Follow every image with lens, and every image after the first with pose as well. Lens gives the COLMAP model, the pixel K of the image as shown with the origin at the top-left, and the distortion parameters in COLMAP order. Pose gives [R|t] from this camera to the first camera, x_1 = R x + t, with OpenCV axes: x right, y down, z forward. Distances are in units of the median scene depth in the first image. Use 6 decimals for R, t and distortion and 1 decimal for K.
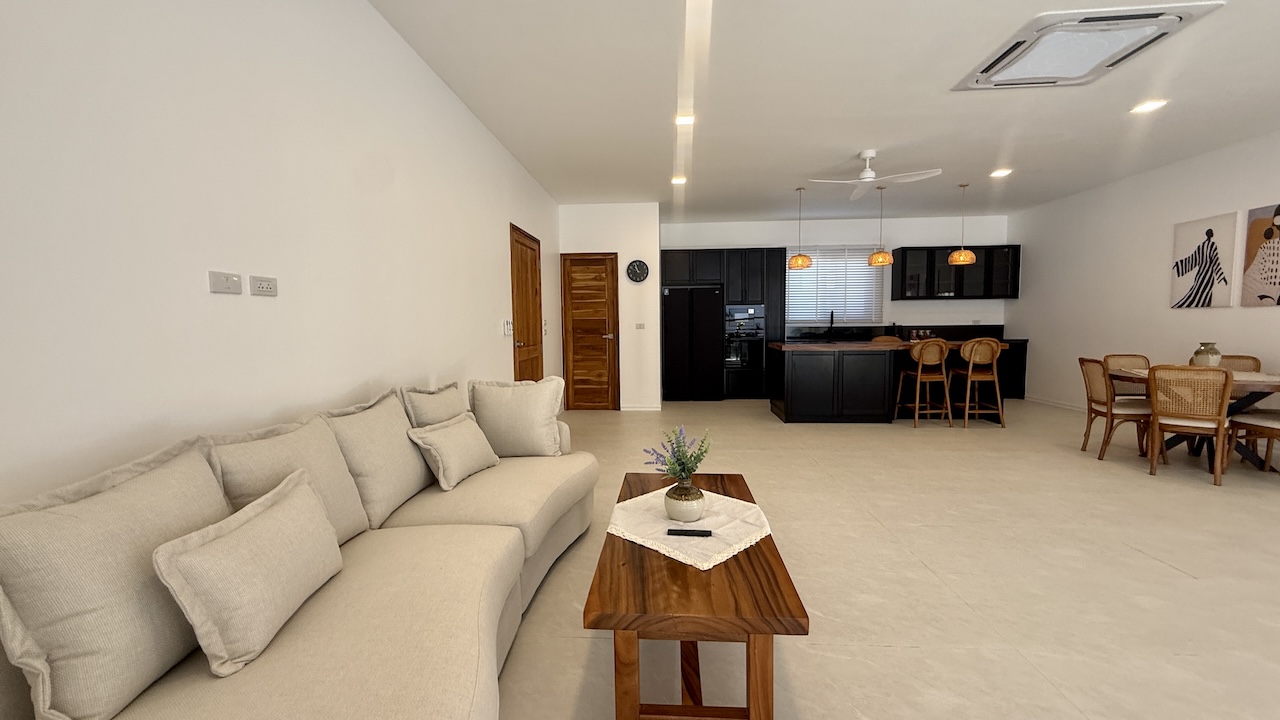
lens RADIAL K [[515.9, 0, 640.0], [0, 515.9, 360.0], [0, 0, 1]] dist [-0.003541, -0.000239]
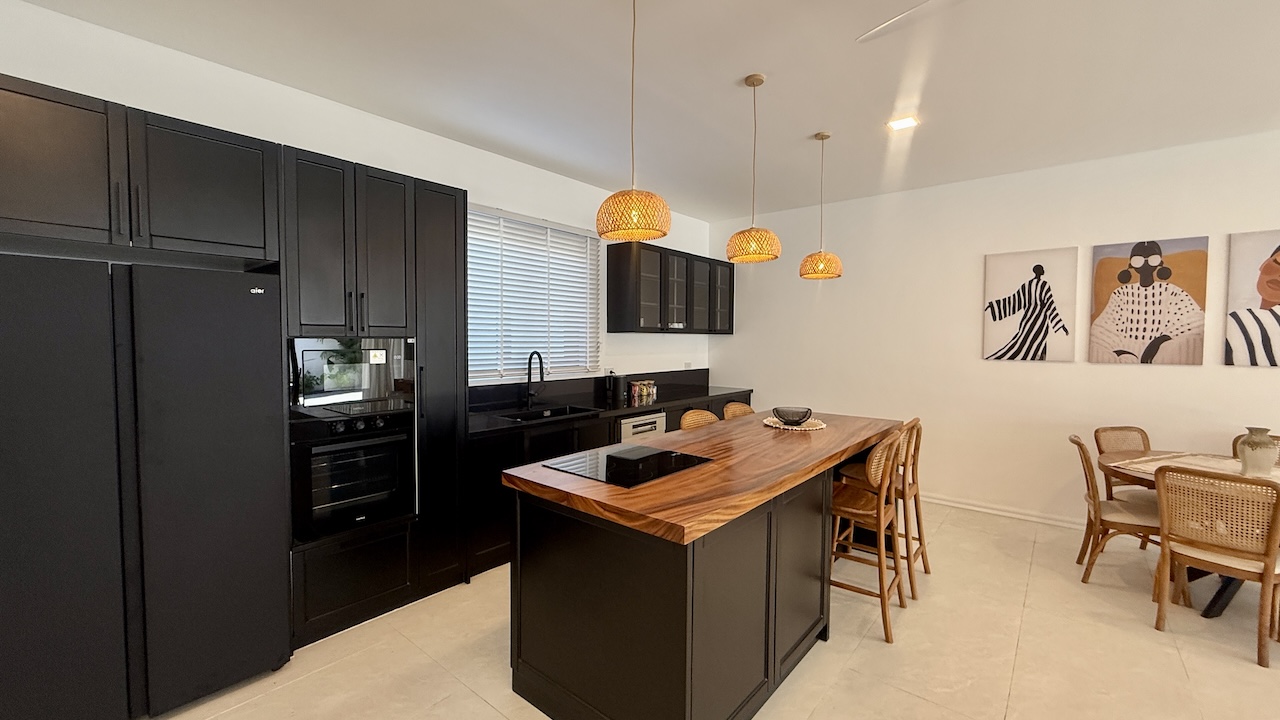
lens RADIAL K [[515.9, 0, 640.0], [0, 515.9, 360.0], [0, 0, 1]] dist [-0.003541, -0.000239]
pose [[0.602613, -0.018834, 0.797812, 0.077526], [0.046054, 0.998876, -0.011206, -0.124044], [-0.796704, 0.043495, 0.602803, 1.011946]]
